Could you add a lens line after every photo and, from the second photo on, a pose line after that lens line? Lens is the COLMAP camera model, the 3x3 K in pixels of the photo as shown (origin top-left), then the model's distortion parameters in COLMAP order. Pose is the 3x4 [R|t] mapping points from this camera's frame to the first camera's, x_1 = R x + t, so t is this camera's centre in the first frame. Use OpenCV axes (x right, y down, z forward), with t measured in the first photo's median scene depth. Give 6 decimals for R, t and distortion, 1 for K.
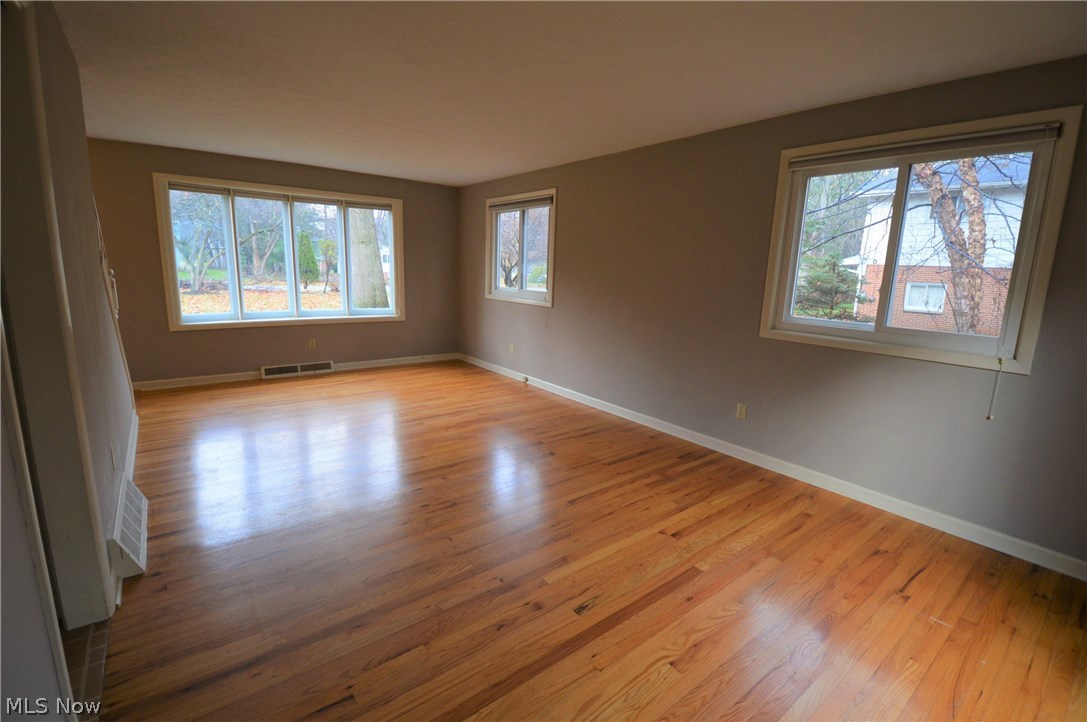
lens RADIAL K [[485.4, 0, 549.7], [0, 485.4, 354.3], [0, 0, 1]] dist [-0.000775, -0.002677]
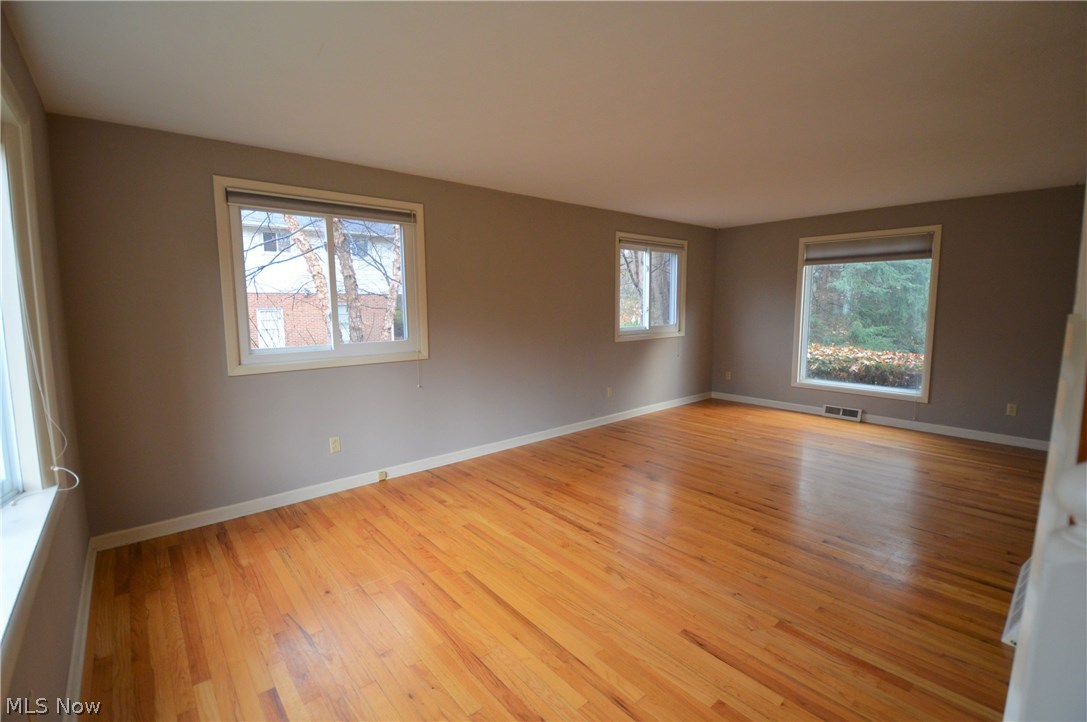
lens RADIAL K [[485.4, 0, 535.9], [0, 485.4, 352.8], [0, 0, 1]] dist [-0.000775, -0.002677]
pose [[-0.045600, -0.137196, 0.989494, -0.931131], [0.181649, 0.972872, 0.143262, -0.226385], [-0.982306, 0.186273, -0.019442, 1.042173]]
